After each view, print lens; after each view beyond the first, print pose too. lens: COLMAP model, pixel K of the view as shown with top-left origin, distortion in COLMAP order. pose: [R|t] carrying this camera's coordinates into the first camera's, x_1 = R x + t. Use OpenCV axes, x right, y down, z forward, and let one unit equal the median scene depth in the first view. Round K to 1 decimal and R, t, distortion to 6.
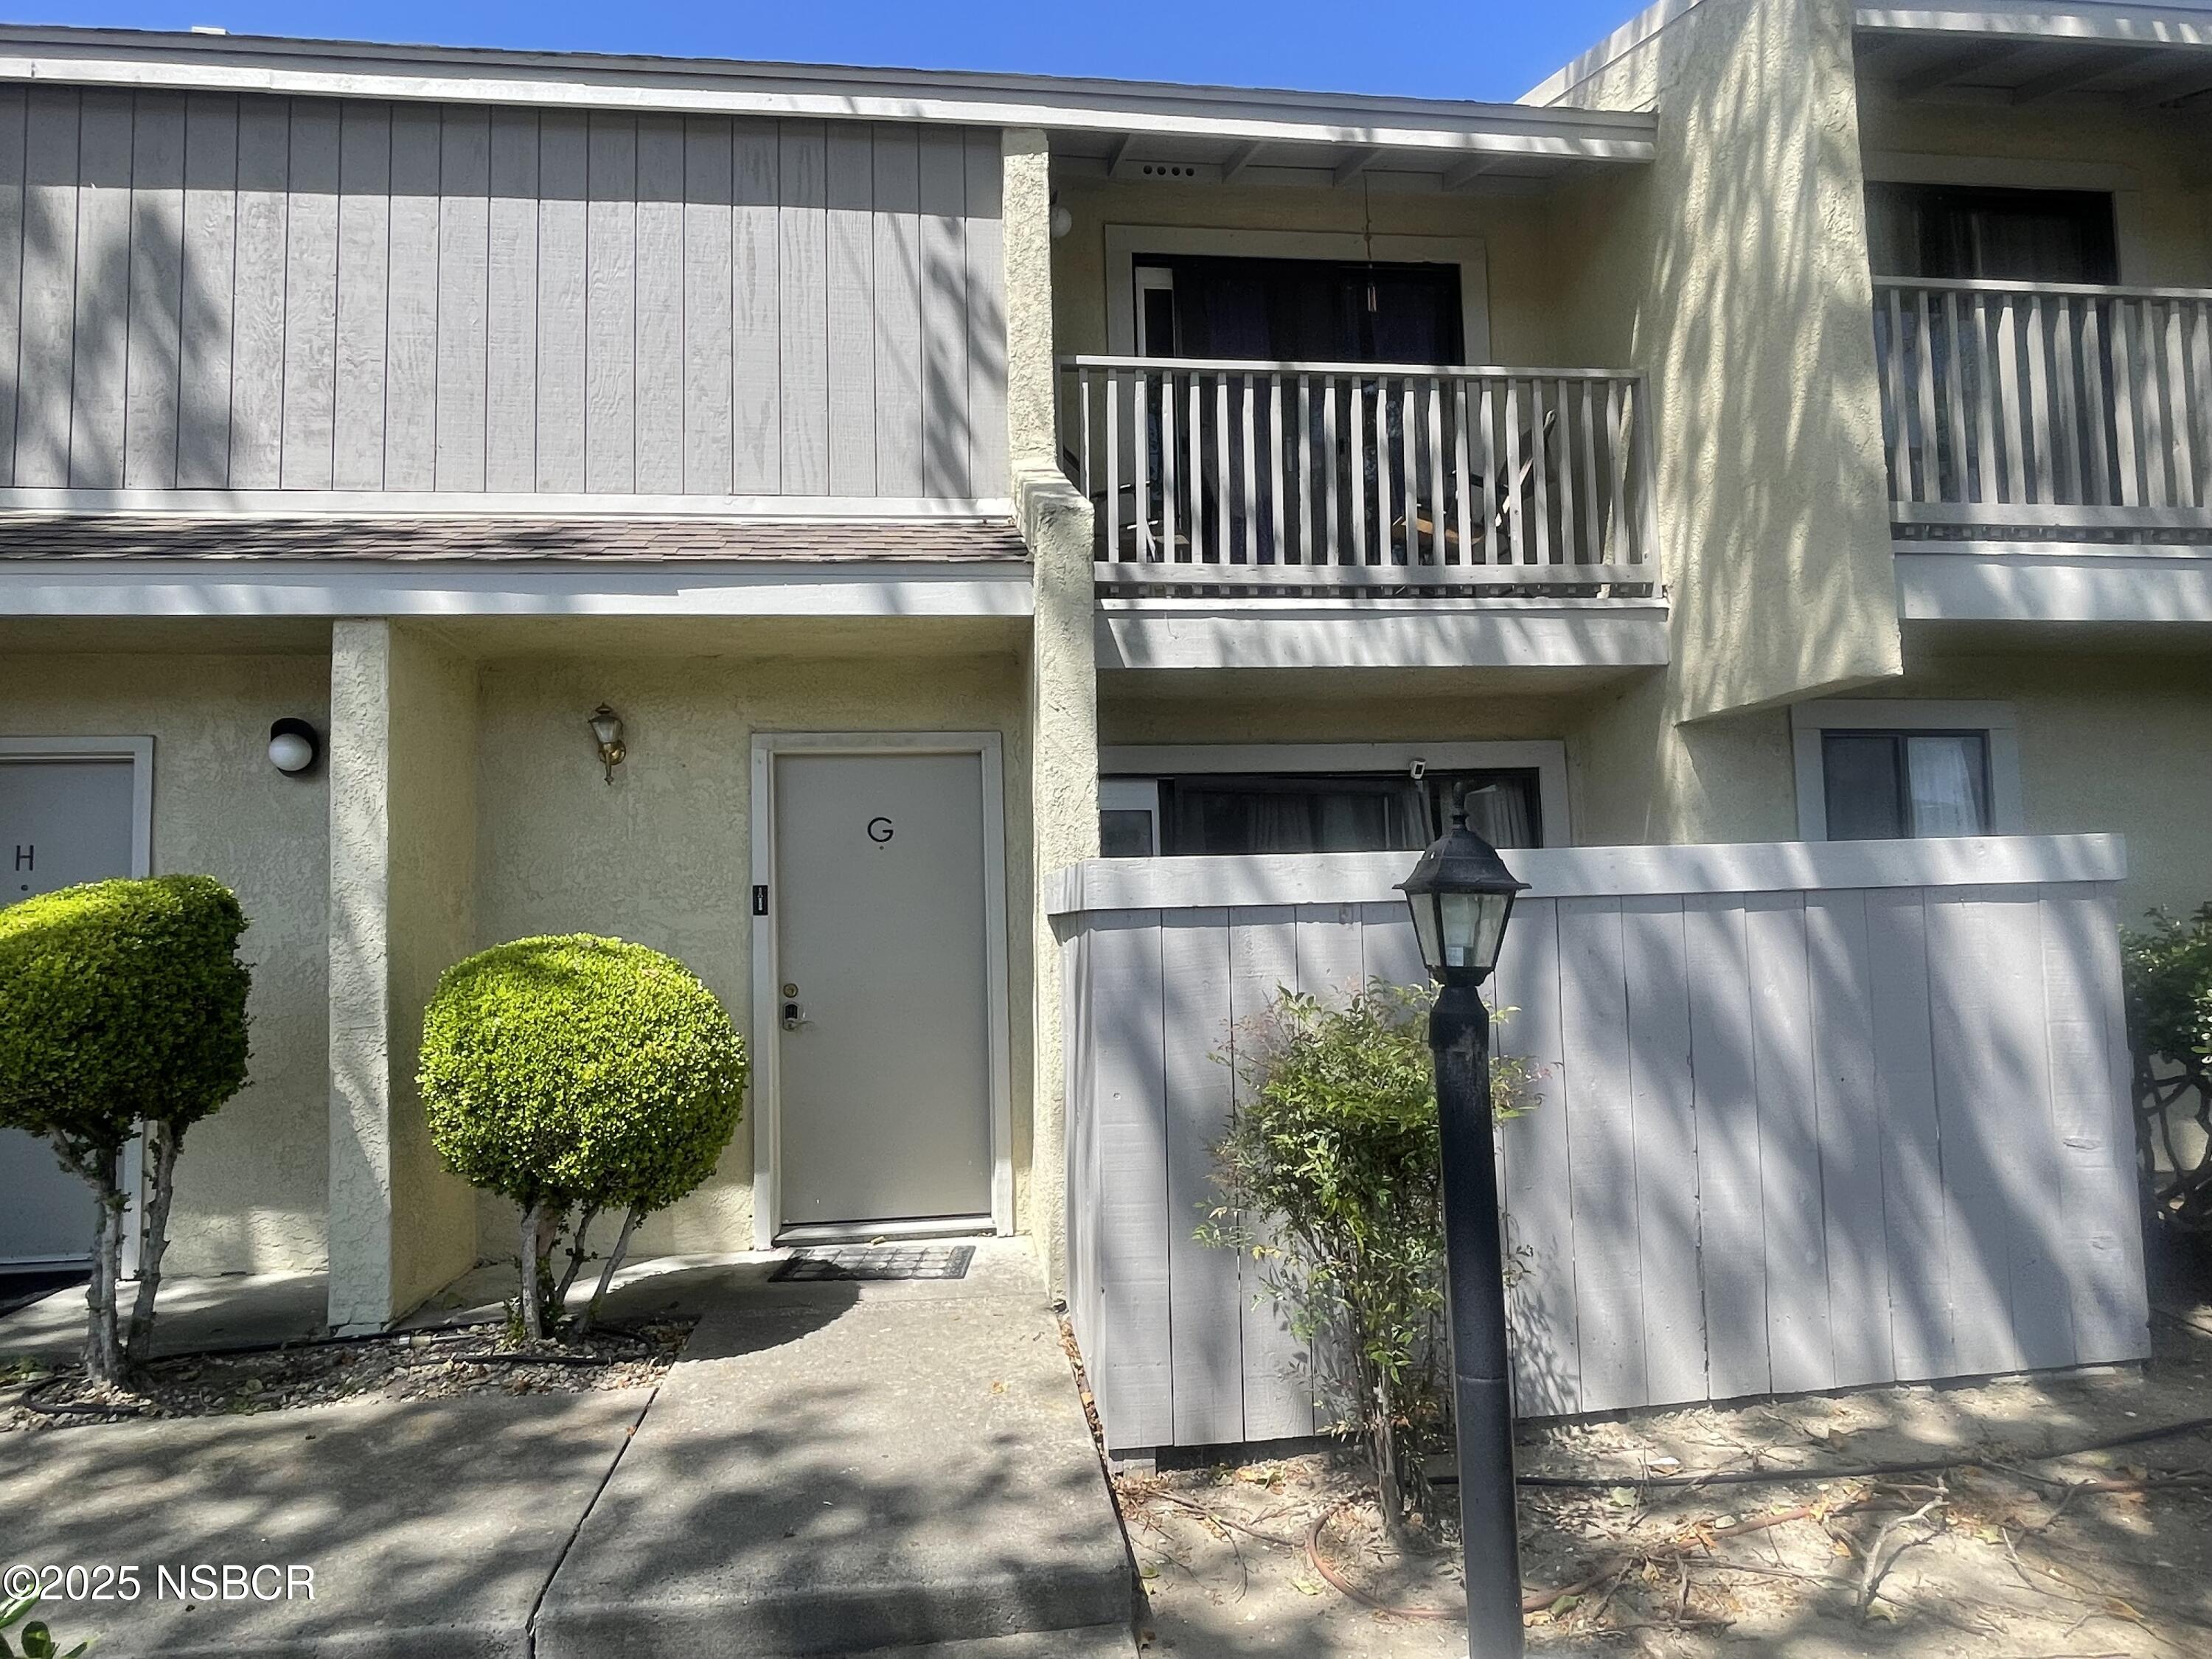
lens RADIAL K [[1231.9, 0, 1104.7], [0, 1231.9, 832.4], [0, 0, 1]] dist [-0.009960, -0.000431]
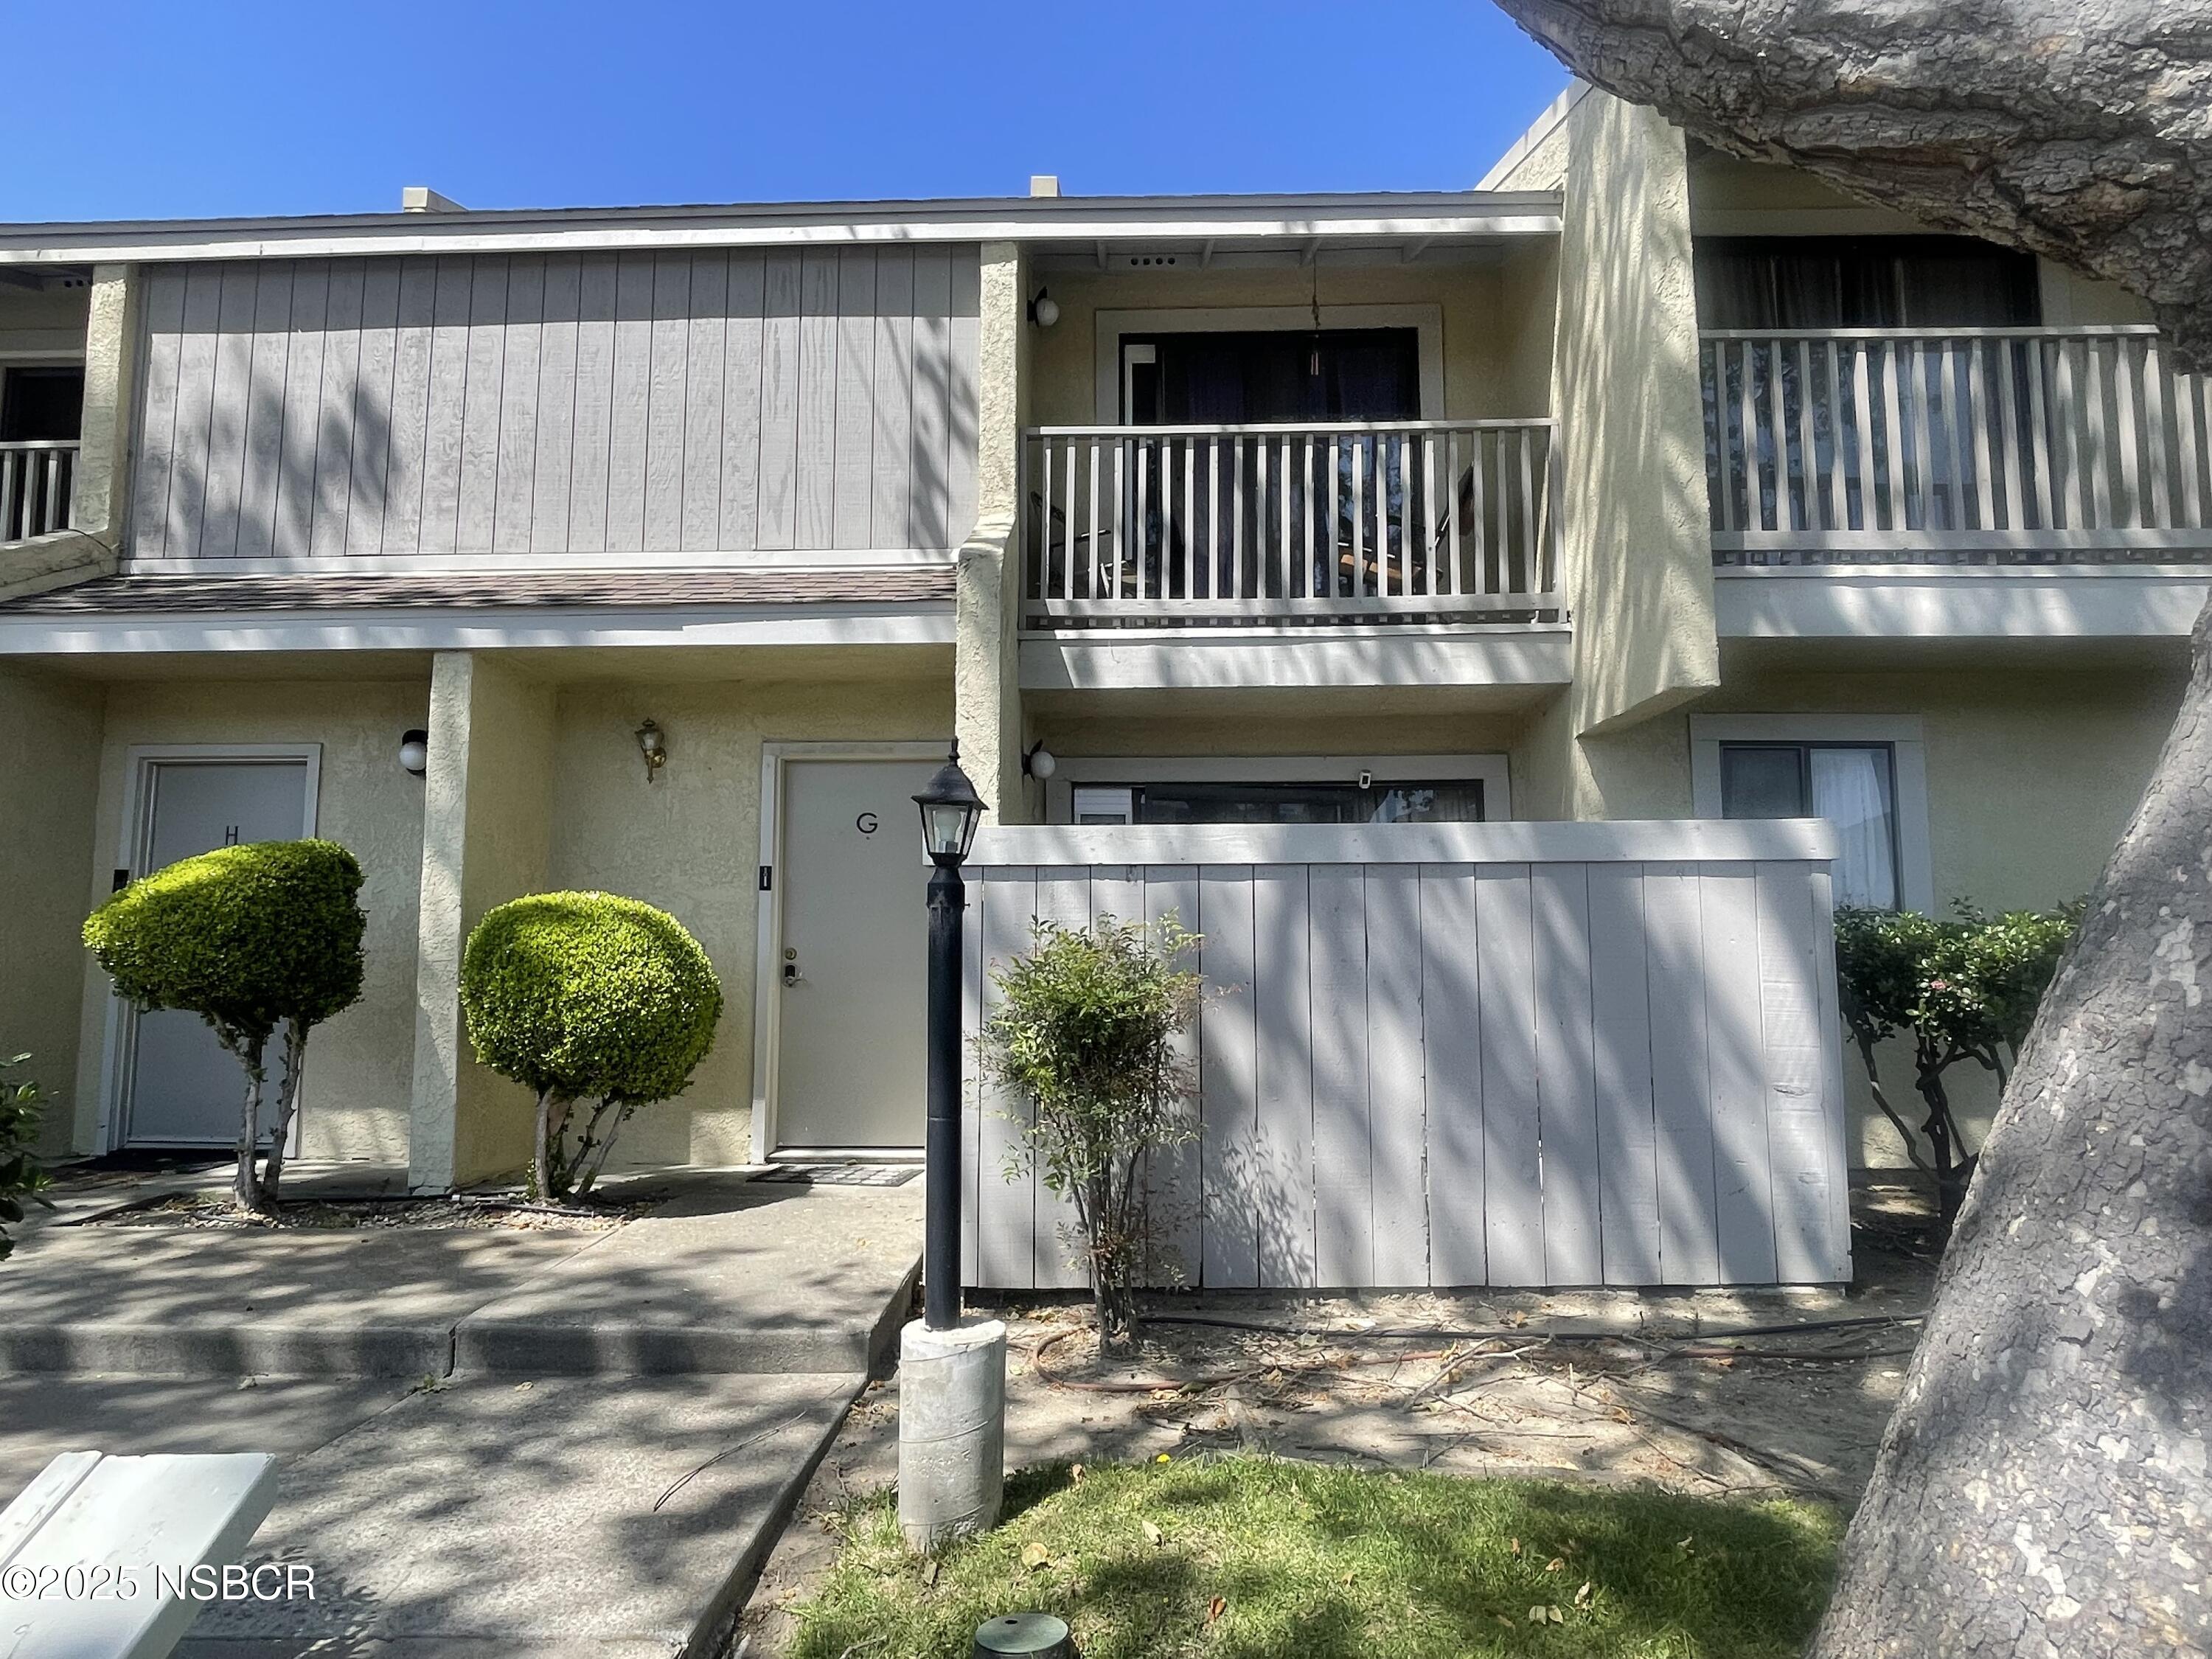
lens RADIAL K [[1218.7, 0, 1106.0], [0, 1218.7, 829.5], [0, 0, 1]] dist [0.002244, -0.022350]
pose [[0.989537, 0.009403, -0.143969, 0.226751], [-0.014147, 0.999389, -0.031966, 0.040050], [0.143581, 0.033668, 0.989066, -0.151381]]
